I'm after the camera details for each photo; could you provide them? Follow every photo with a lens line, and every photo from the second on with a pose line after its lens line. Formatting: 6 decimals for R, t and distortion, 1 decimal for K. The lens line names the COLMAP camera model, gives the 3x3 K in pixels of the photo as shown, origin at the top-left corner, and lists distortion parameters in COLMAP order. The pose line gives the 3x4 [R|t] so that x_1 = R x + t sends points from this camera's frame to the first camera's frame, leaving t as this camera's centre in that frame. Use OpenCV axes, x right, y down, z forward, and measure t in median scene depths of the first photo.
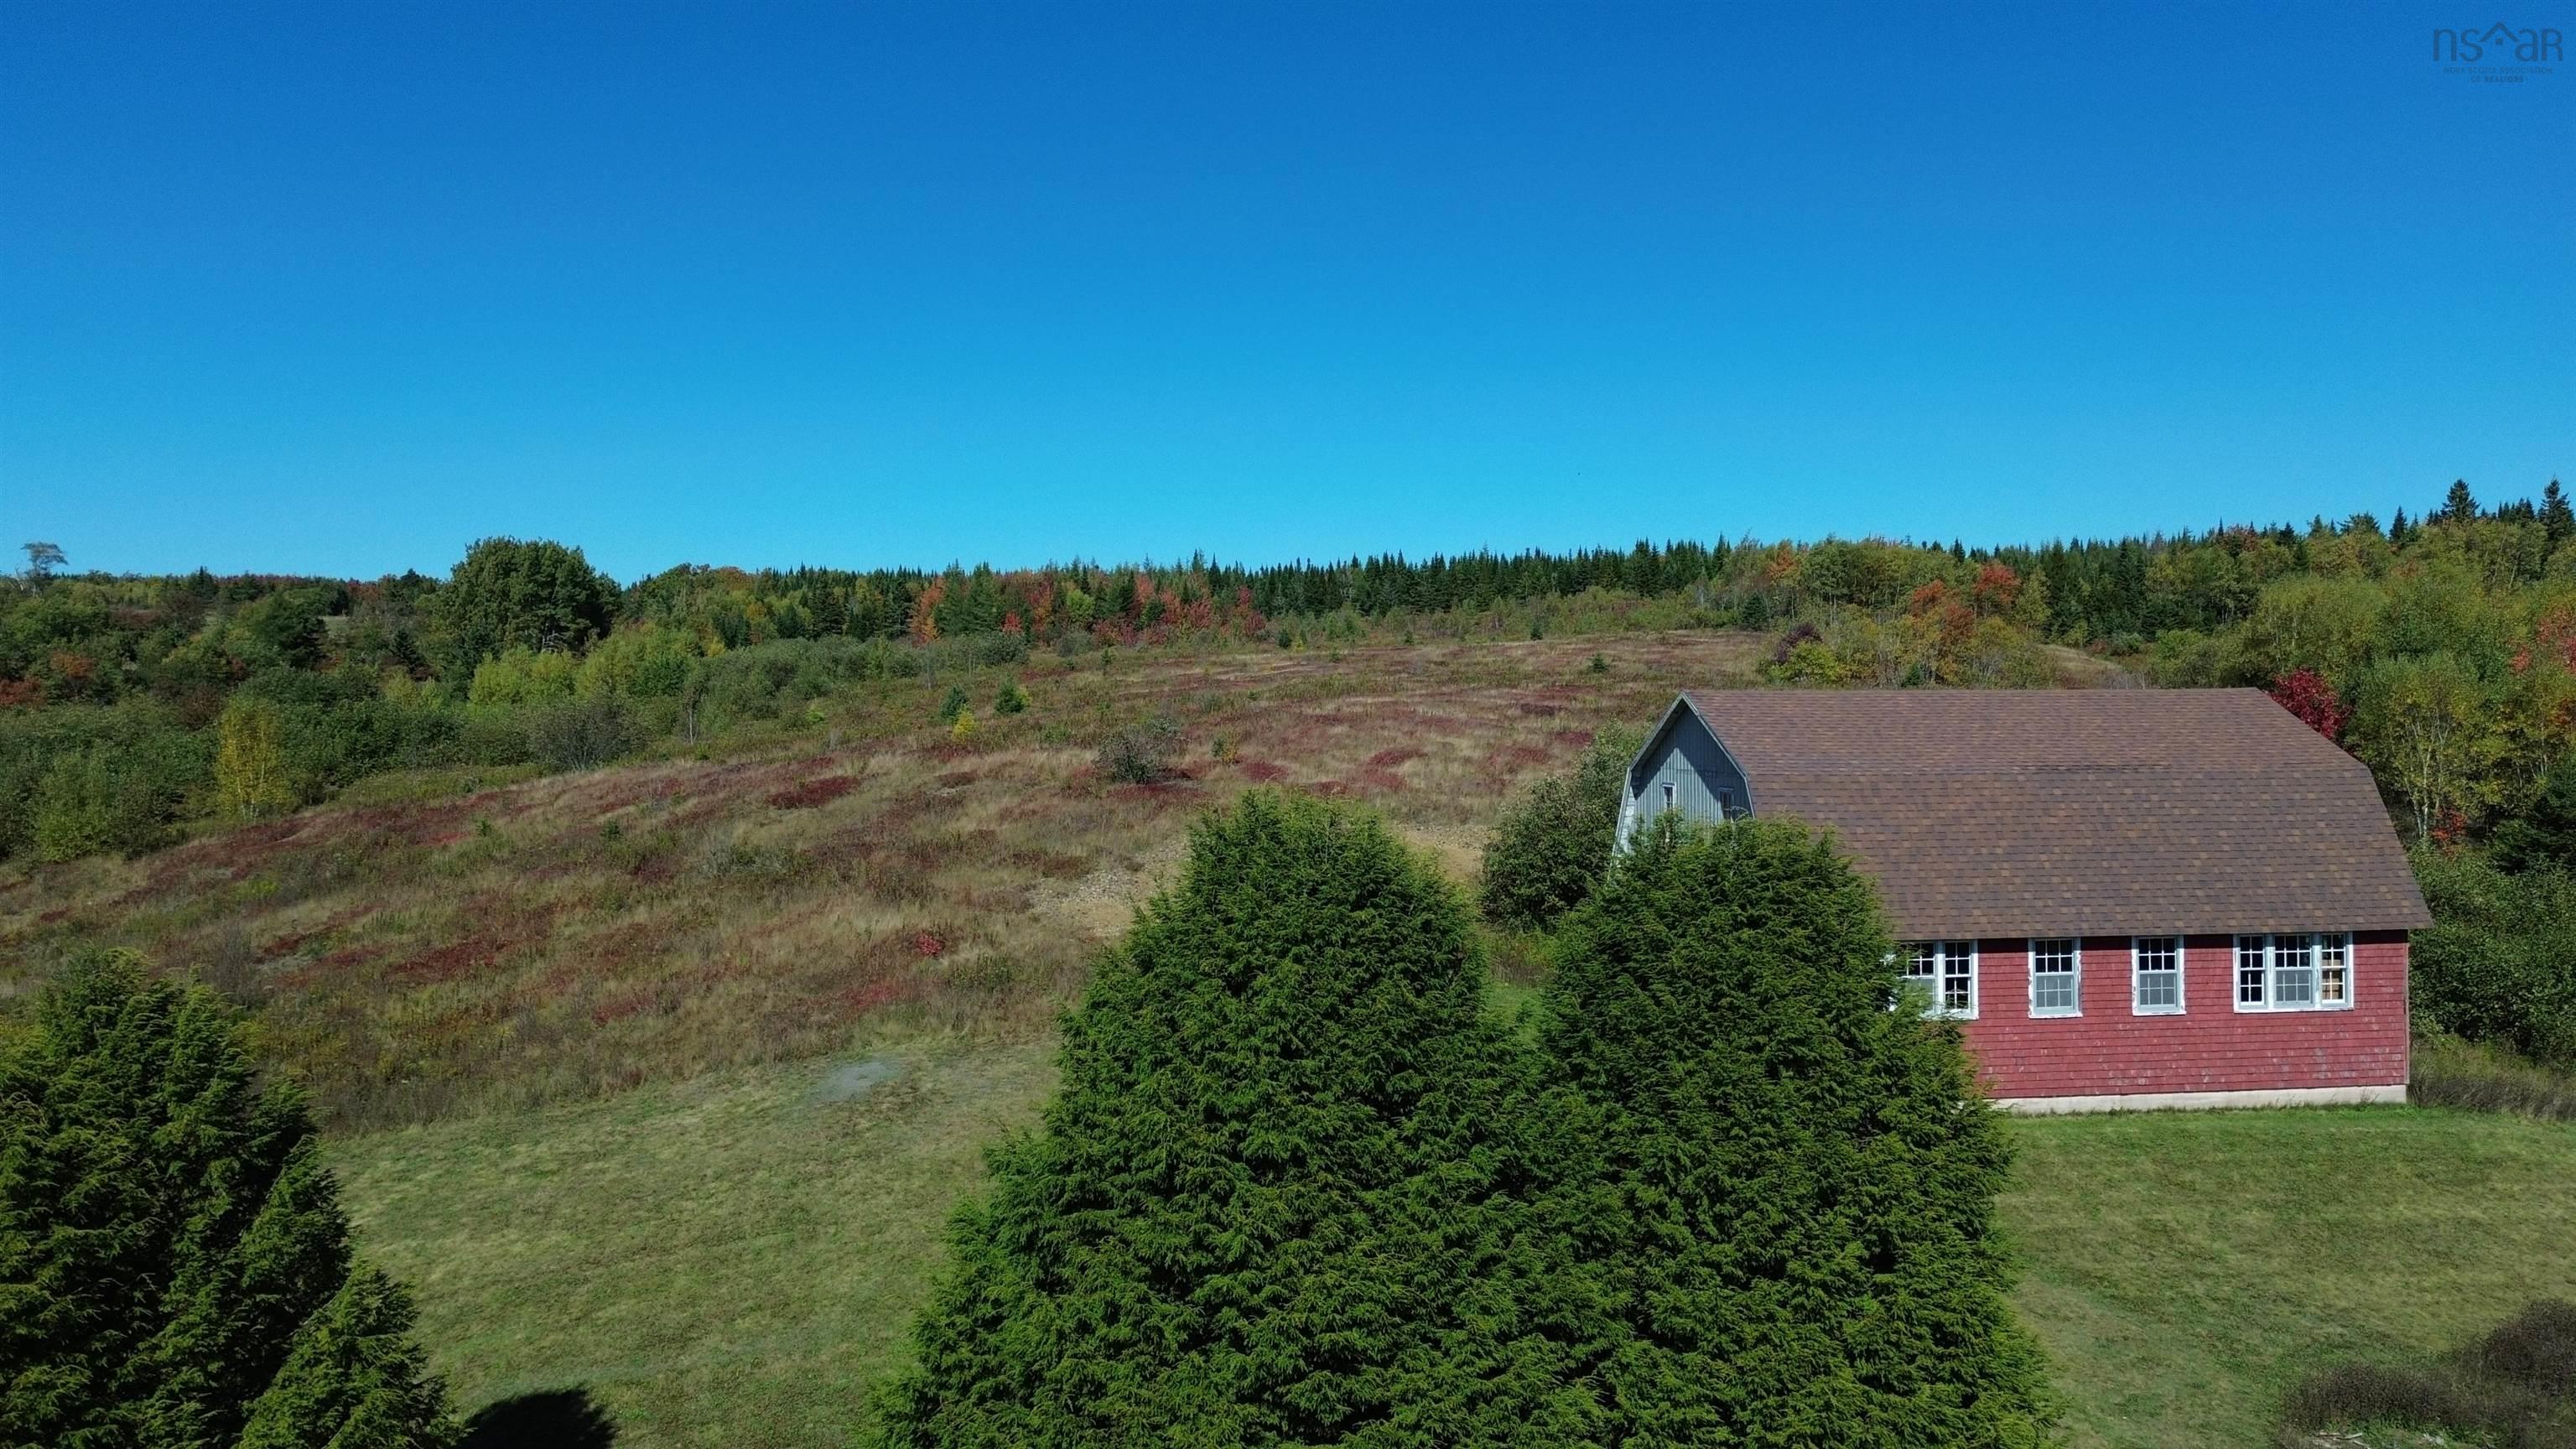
lens RADIAL K [[1820.0, 0, 1297.0], [0, 1820.0, 721.1], [0, 0, 1]] dist [0.082893, -0.084230]
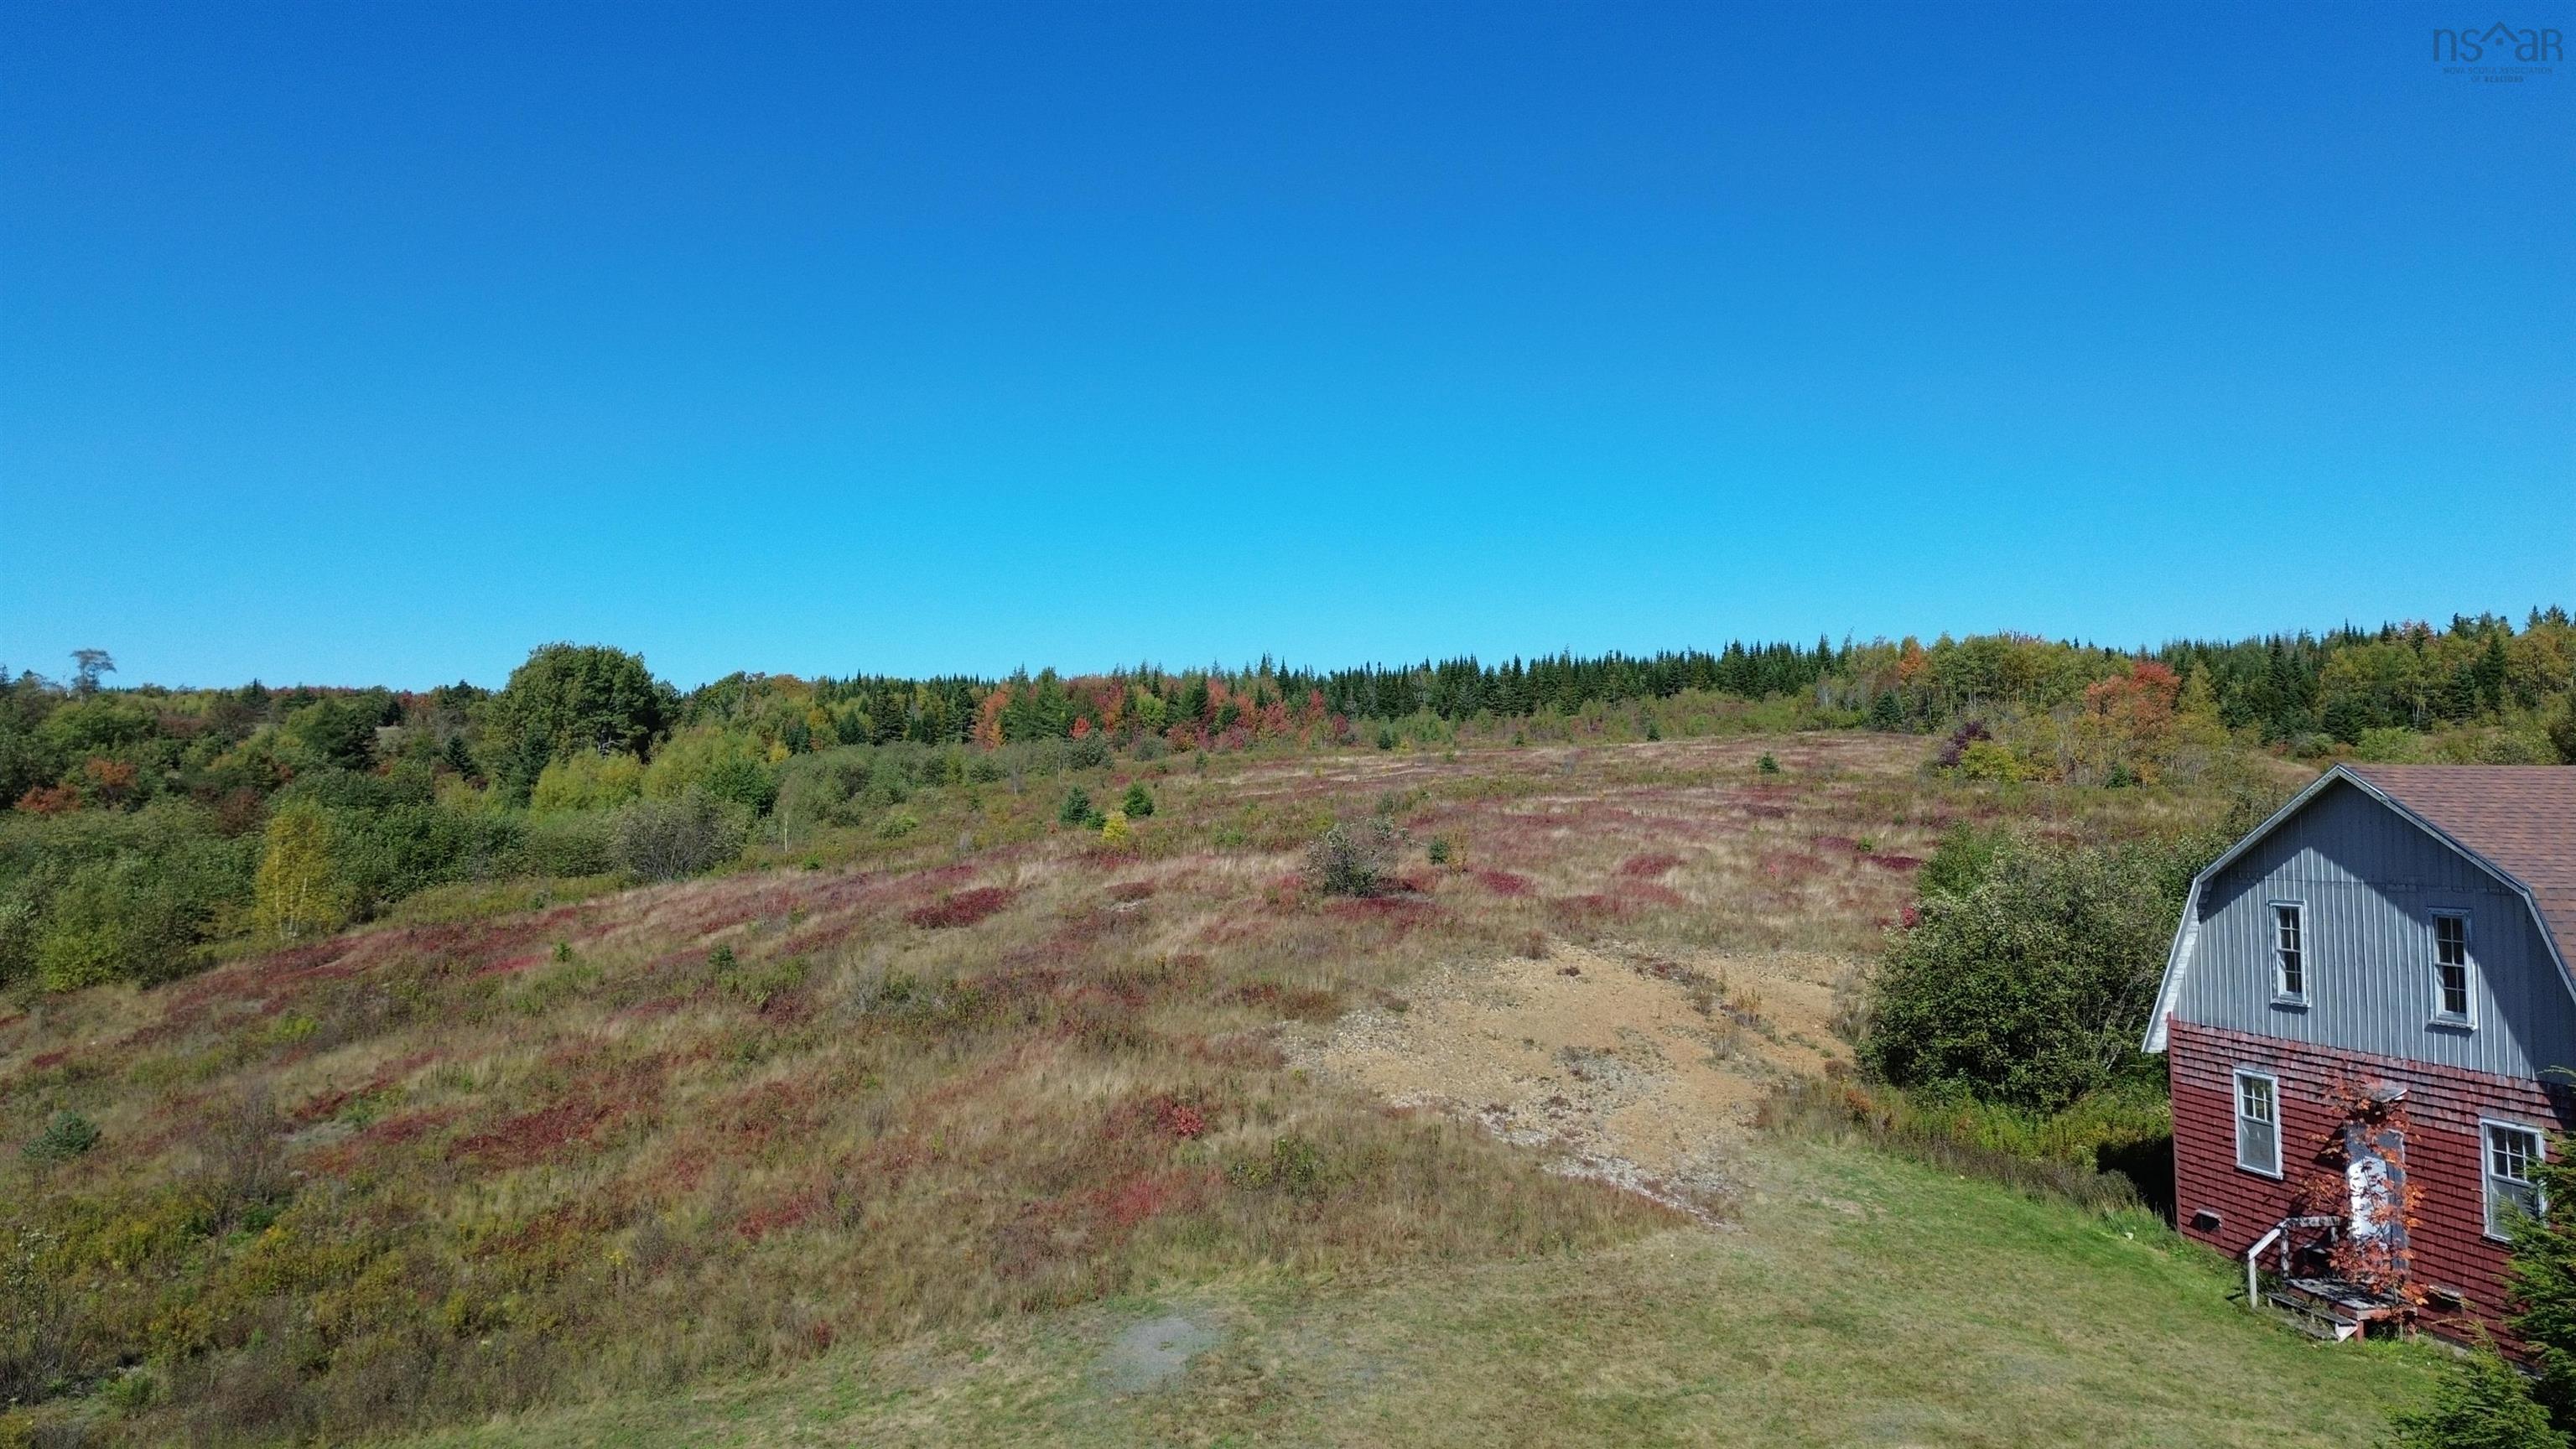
lens RADIAL K [[1820.0, 0, 1301.1], [0, 1820.0, 723.8], [0, 0, 1]] dist [0.082893, -0.084230]
pose [[0.999822, -0.002227, -0.018757, -0.086395], [0.001112, 0.998242, -0.059259, 0.004441], [0.018856, 0.059227, 0.998066, 0.159582]]
